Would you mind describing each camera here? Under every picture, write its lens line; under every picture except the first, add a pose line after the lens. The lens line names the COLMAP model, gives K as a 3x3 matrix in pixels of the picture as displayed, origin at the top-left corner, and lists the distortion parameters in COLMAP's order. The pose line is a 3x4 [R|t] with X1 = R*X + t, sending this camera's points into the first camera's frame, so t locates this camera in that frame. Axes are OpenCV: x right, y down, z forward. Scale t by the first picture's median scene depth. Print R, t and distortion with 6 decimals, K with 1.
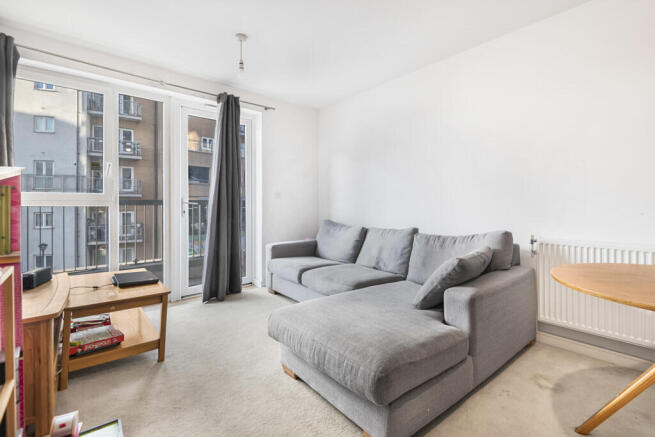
lens RADIAL K [[303.2, 0, 329.0], [0, 303.2, 212.8], [0, 0, 1]] dist [0.019859, -0.006612]
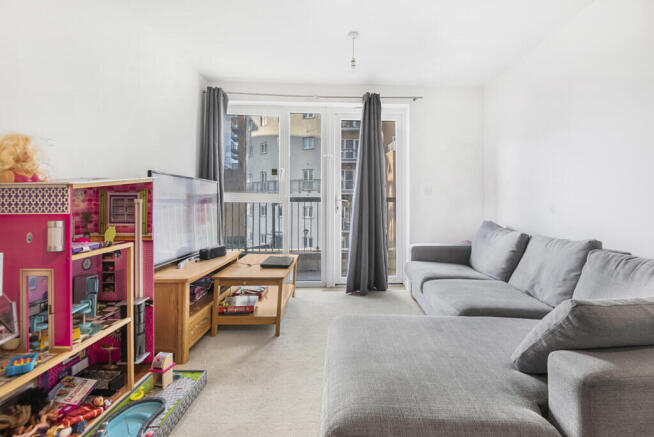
lens RADIAL K [[302.7, 0, 328.0], [0, 302.7, 202.3], [0, 0, 1]] dist [0.019859, -0.006612]
pose [[0.775538, 0.005465, -0.631277, 0.215760], [-0.020408, 0.999657, -0.016419, -0.005868], [0.630971, 0.025616, 0.775383, 0.141690]]
